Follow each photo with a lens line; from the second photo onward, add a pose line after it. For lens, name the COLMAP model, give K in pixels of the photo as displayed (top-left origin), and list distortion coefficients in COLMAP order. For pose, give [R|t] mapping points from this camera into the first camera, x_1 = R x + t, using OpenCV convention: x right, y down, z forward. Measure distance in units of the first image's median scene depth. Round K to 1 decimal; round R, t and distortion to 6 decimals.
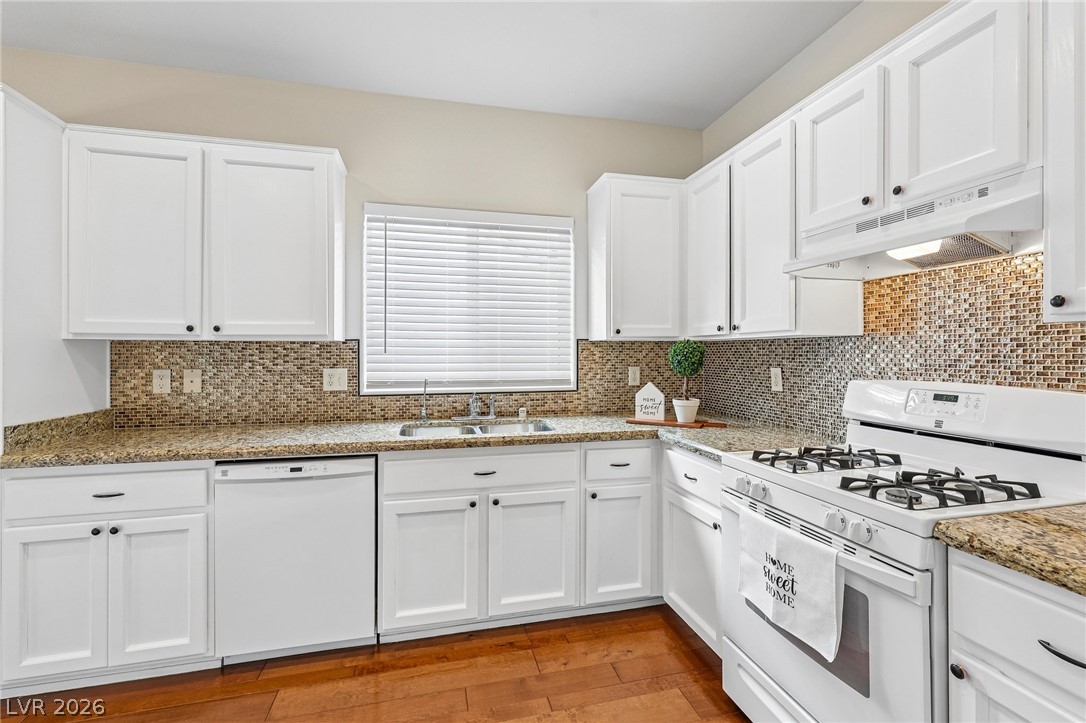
lens RADIAL K [[479.5, 0, 547.0], [0, 479.5, 351.9], [0, 0, 1]] dist [-0.000555, 0.000327]
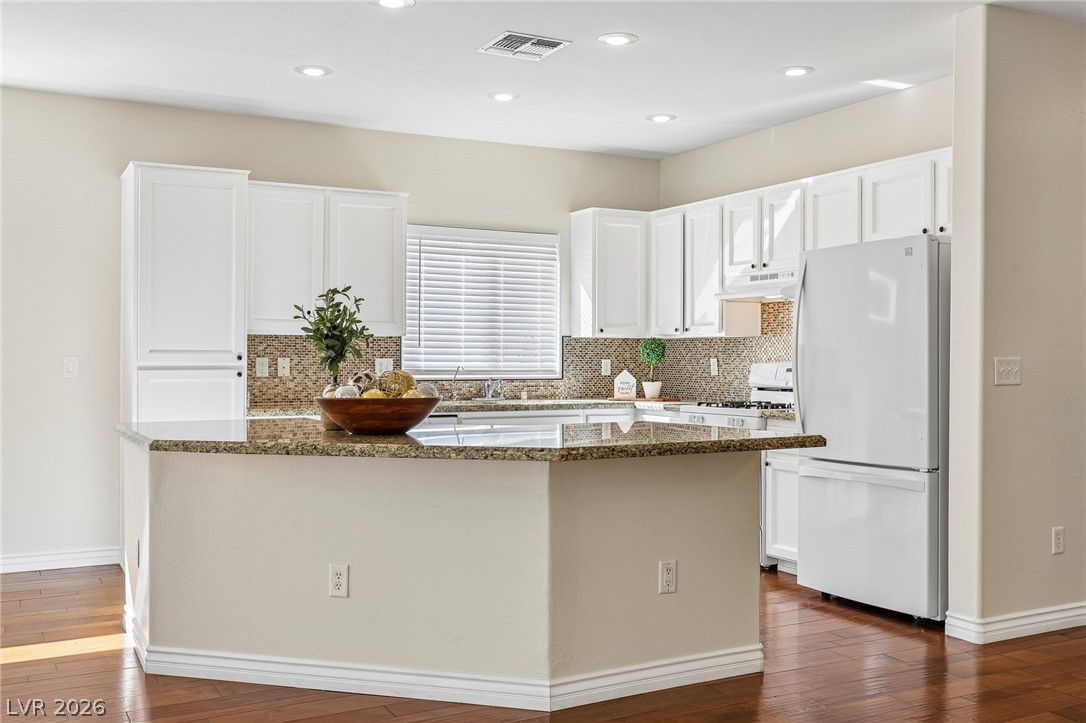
lens RADIAL K [[1038.4, 0, 543.6], [0, 1038.4, 360.9], [0, 0, 1]] dist [0.001766, 0.000000]
pose [[0.968650, 0.003125, 0.248409, -0.882546], [-0.004192, 0.999984, 0.003766, 0.036491], [-0.248394, -0.004689, 0.968648, -2.115464]]
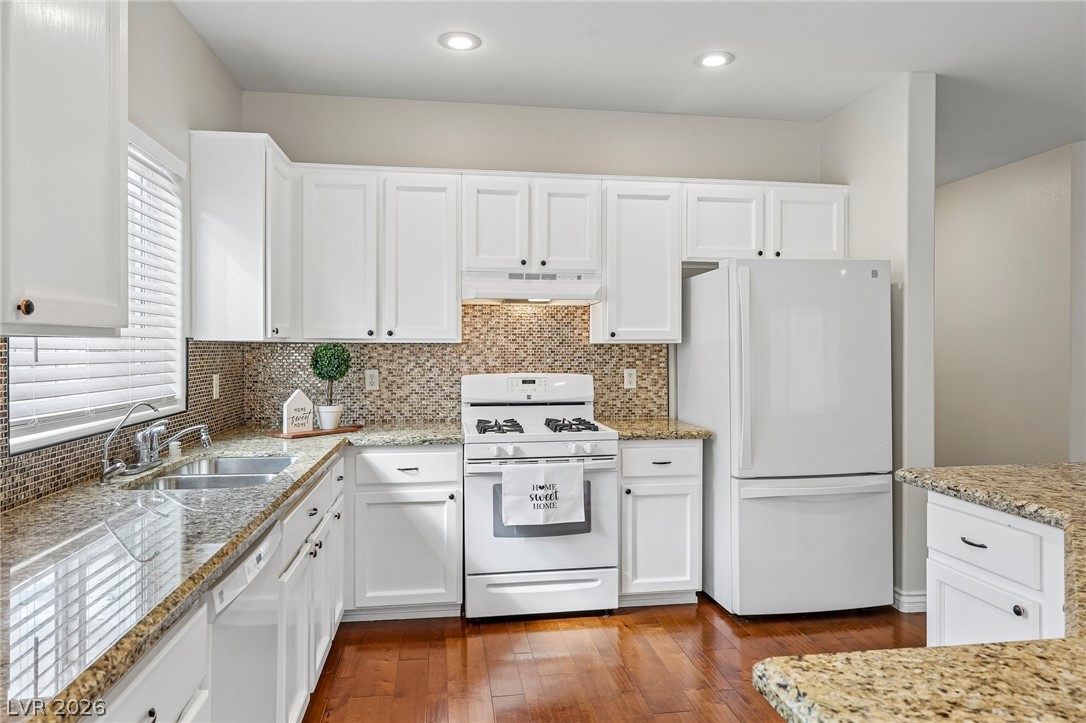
lens RADIAL K [[689.5, 0, 542.0], [0, 689.5, 357.9], [0, 0, 1]] dist [-0.006869, -0.005131]
pose [[0.097861, -0.009494, 0.995155, -1.250323], [-0.002773, 0.999948, 0.009812, -0.011343], [-0.995196, -0.003720, 0.097830, 0.536017]]
